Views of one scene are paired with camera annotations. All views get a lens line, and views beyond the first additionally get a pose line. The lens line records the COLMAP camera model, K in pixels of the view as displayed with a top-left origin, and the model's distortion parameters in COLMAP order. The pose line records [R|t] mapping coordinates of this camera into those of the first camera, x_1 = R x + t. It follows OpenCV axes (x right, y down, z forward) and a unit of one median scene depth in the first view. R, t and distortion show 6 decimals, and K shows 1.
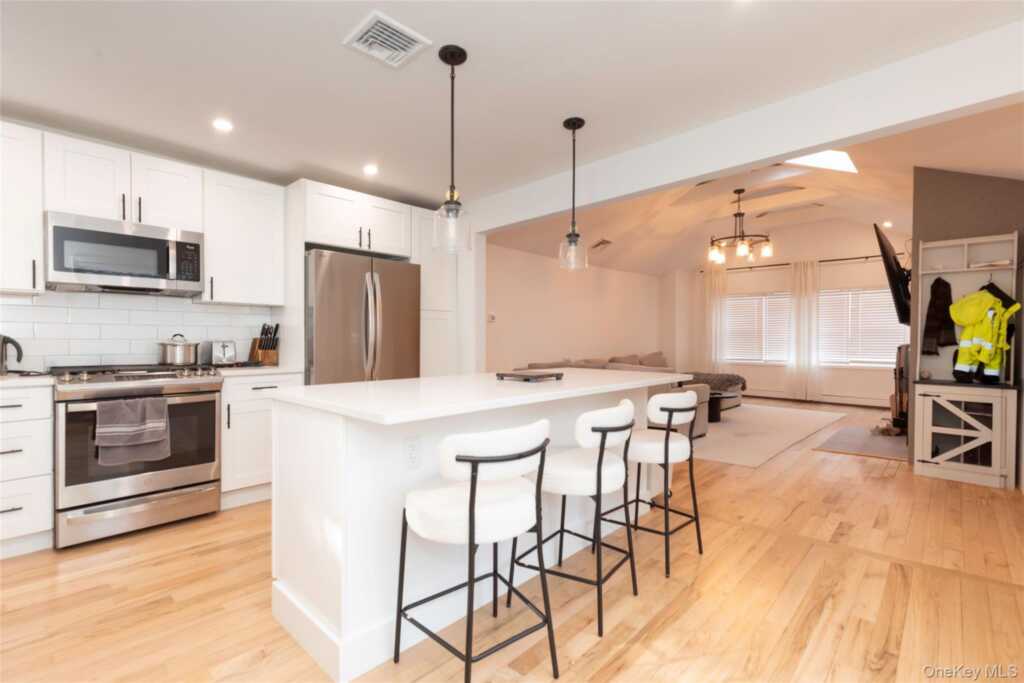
lens RADIAL K [[470.8, 0, 495.6], [0, 470.8, 332.9], [0, 0, 1]] dist [0.002661, 0.000041]
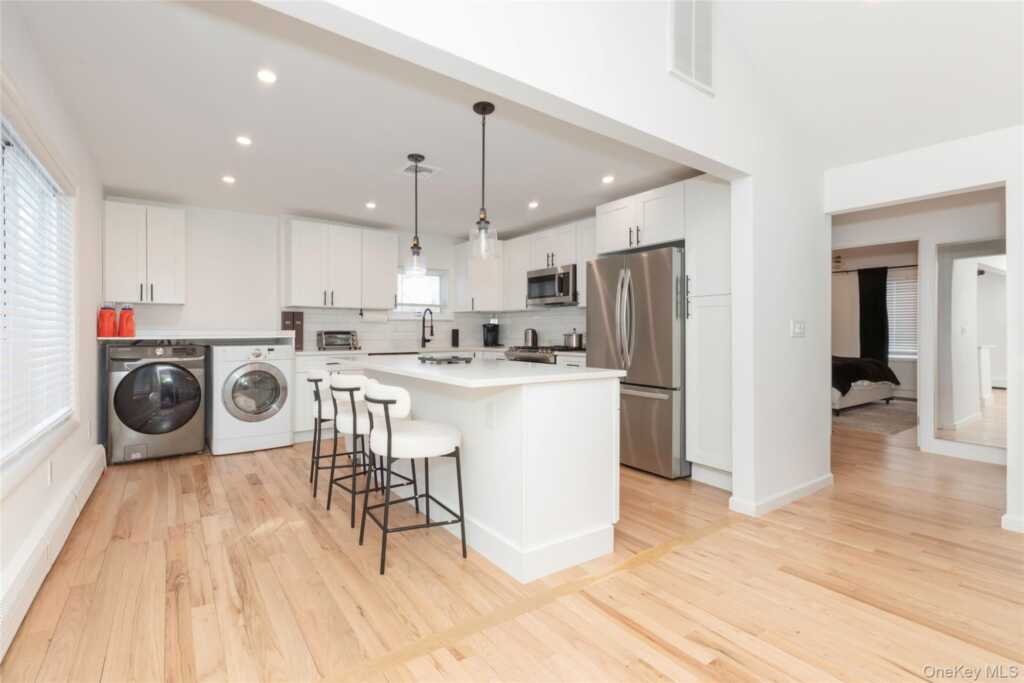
lens RADIAL K [[470.8, 0, 495.6], [0, 470.8, 332.9], [0, 0, 1]] dist [0.002661, 0.000041]
pose [[-0.194448, -0.004518, -0.980902, 1.315336], [0.007034, 0.999957, -0.006000, 0.031087], [0.980888, -0.008066, -0.194408, 1.449861]]
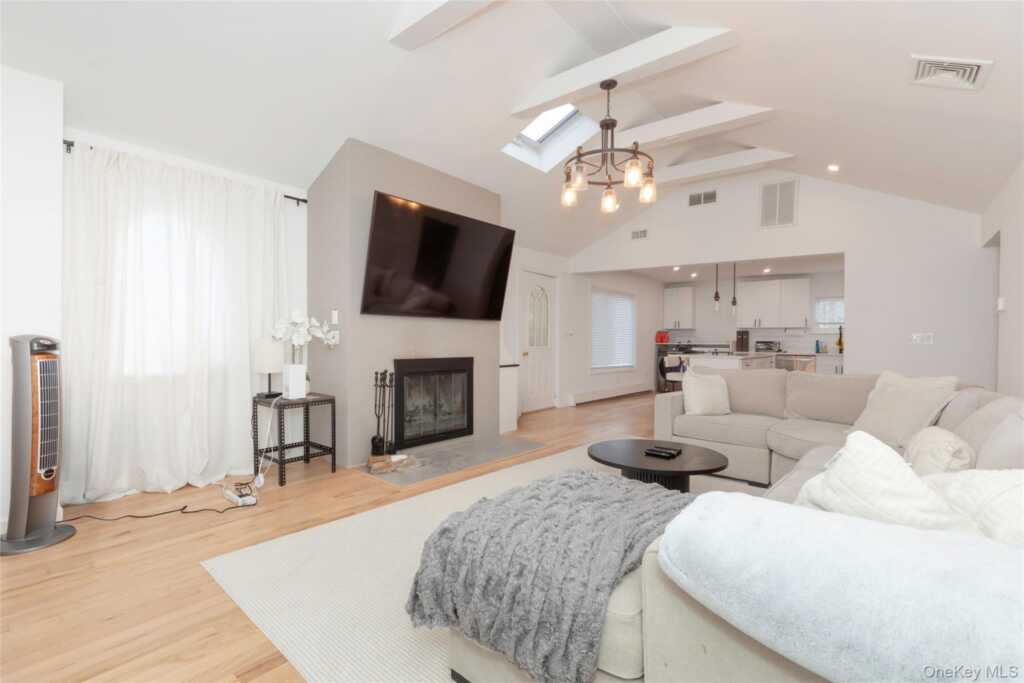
lens RADIAL K [[448.9, 0, 512.0], [0, 448.9, 341.5], [0, 0, 1]] dist [0.000242, -0.000212]
pose [[-0.996056, -0.031333, -0.083015, 1.655972], [-0.030983, 0.999505, -0.005500, 0.095264], [0.083147, -0.002907, -0.996533, 3.897563]]
